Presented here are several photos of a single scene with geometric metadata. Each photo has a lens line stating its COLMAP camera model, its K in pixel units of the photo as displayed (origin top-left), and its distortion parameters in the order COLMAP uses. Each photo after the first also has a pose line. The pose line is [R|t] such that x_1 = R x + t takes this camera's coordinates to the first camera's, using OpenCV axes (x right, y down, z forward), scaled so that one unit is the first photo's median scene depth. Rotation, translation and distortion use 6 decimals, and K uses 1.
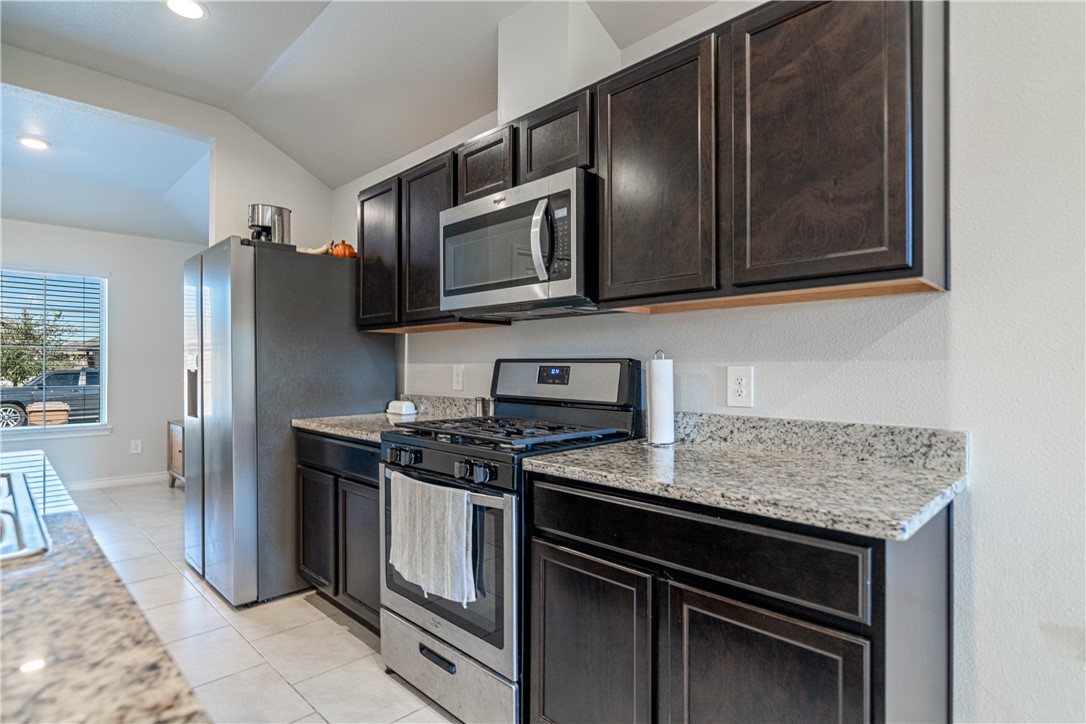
lens RADIAL K [[561.2, 0, 542.4], [0, 561.2, 367.1], [0, 0, 1]] dist [0.001505, 0.000509]
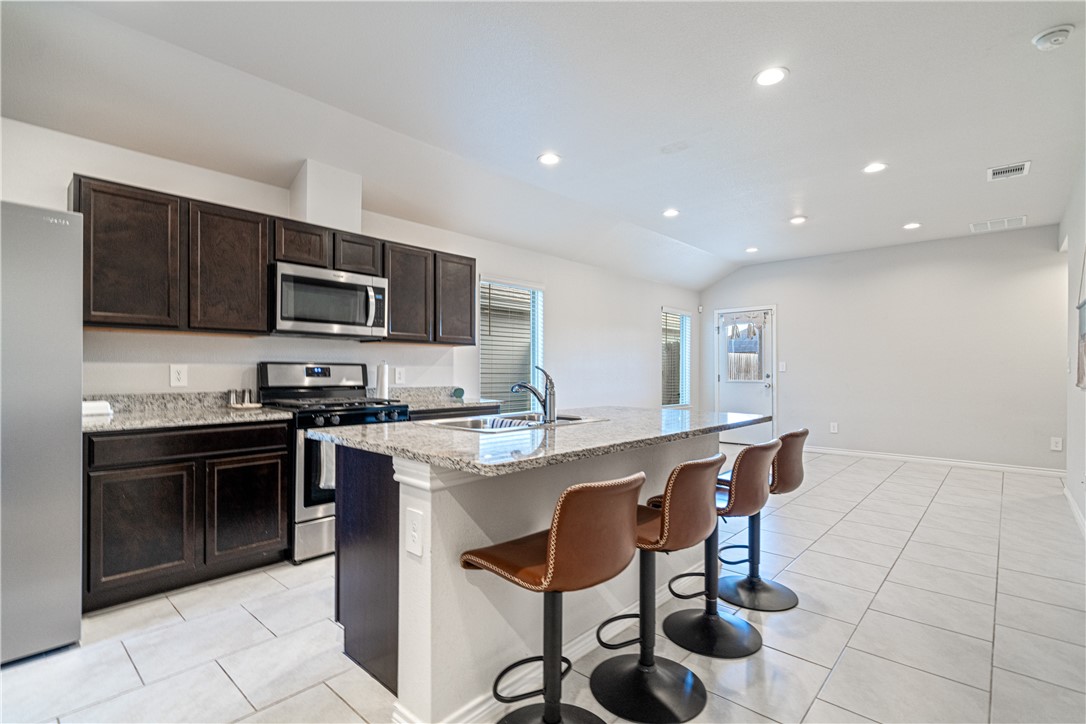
lens RADIAL K [[510.0, 0, 539.9], [0, 510.0, 369.0], [0, 0, 1]] dist [0.001407, 0.000572]
pose [[-0.047219, 0.000065, 0.998885, -1.774783], [-0.005348, 0.999986, -0.000318, 0.001573], [-0.998870, -0.005358, -0.047218, 0.424907]]
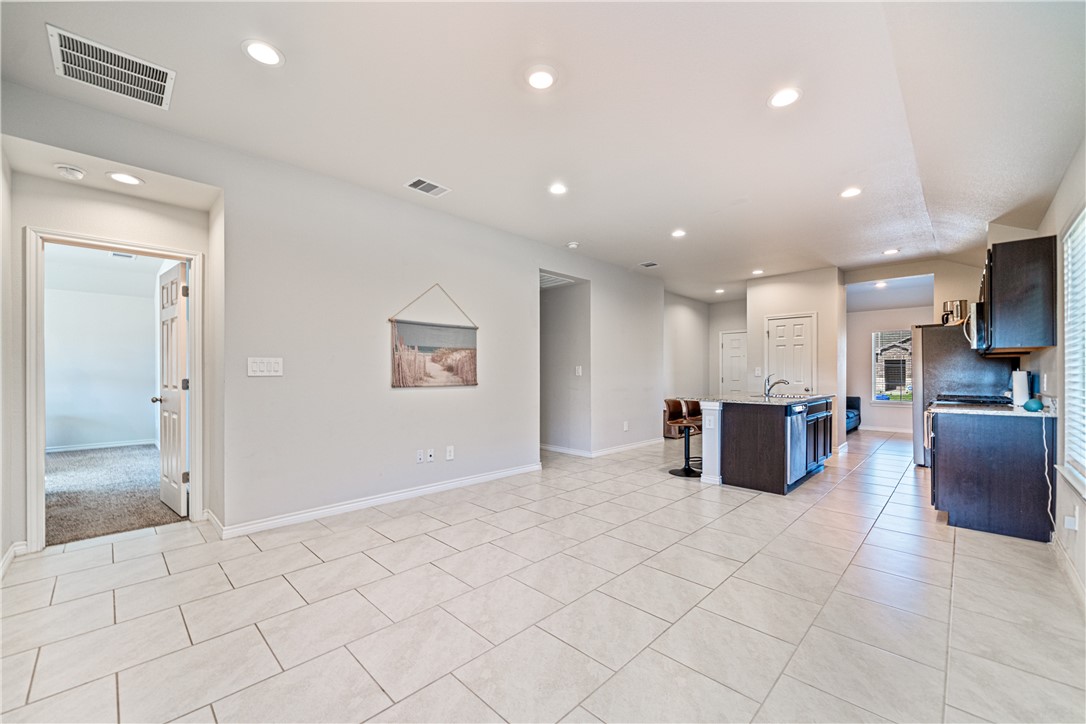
lens RADIAL K [[434.3, 0, 539.3], [0, 434.3, 372.1], [0, 0, 1]] dist [0.001095, -0.000311]
pose [[0.011241, -0.004464, -0.999927, 1.948733], [0.000959, 0.999990, -0.004453, -0.003573], [0.999936, -0.000909, 0.011246, -1.045268]]
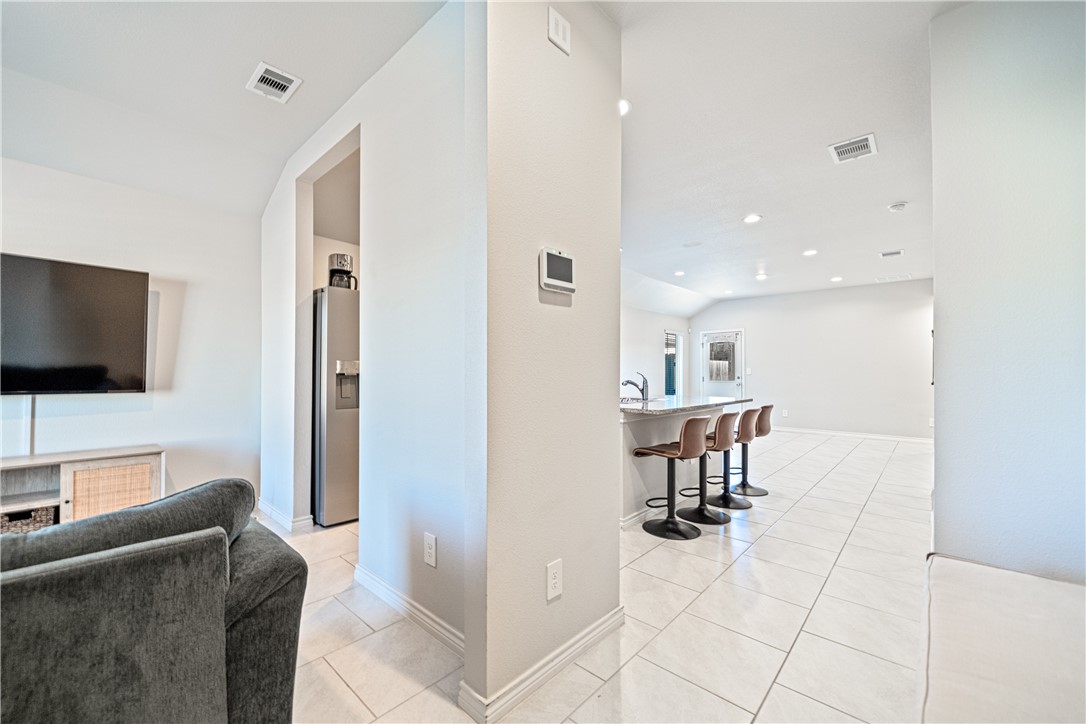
lens RADIAL K [[430.2, 0, 524.6], [0, 430.2, 369.2], [0, 0, 1]] dist [-0.001246, -0.000031]
pose [[-0.027615, 0.005667, 0.999603, -2.574344], [-0.006149, 0.999964, -0.005839, -0.005527], [-0.999600, -0.006308, -0.027579, 0.949530]]
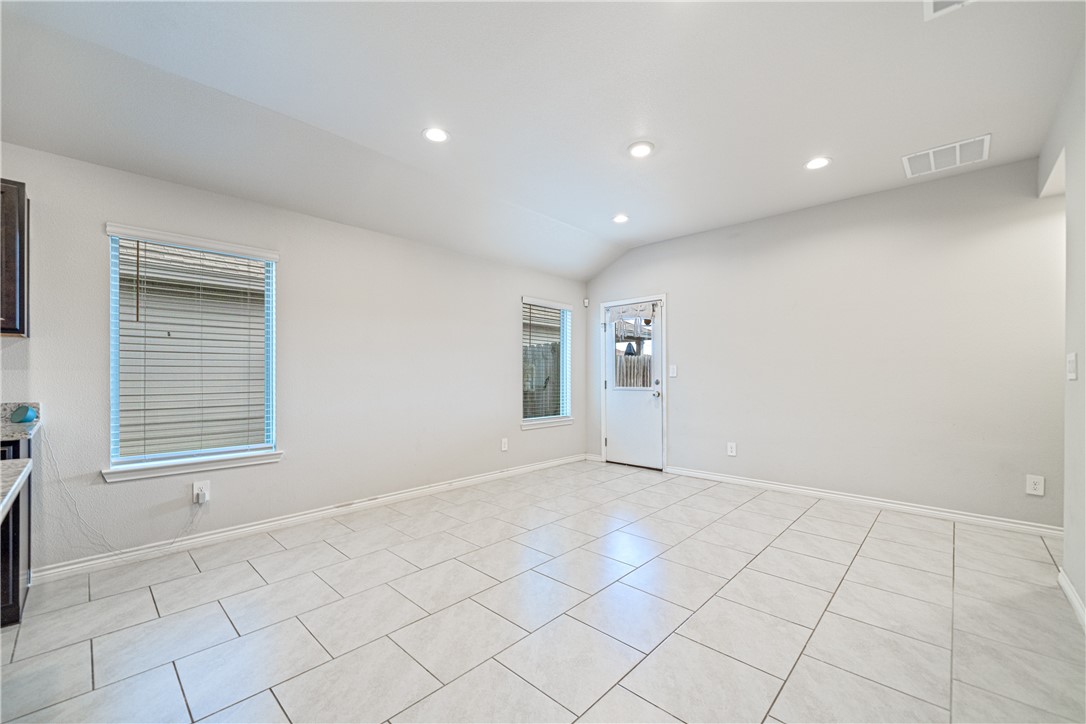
lens RADIAL K [[434.3, 0, 539.3], [0, 434.3, 372.1], [0, 0, 1]] dist [0.001095, -0.000311]
pose [[-0.025209, 0.002503, 0.999679, -0.696196], [-0.005055, 0.999984, -0.002631, -0.007250], [-0.999669, -0.005120, -0.025196, -0.640194]]
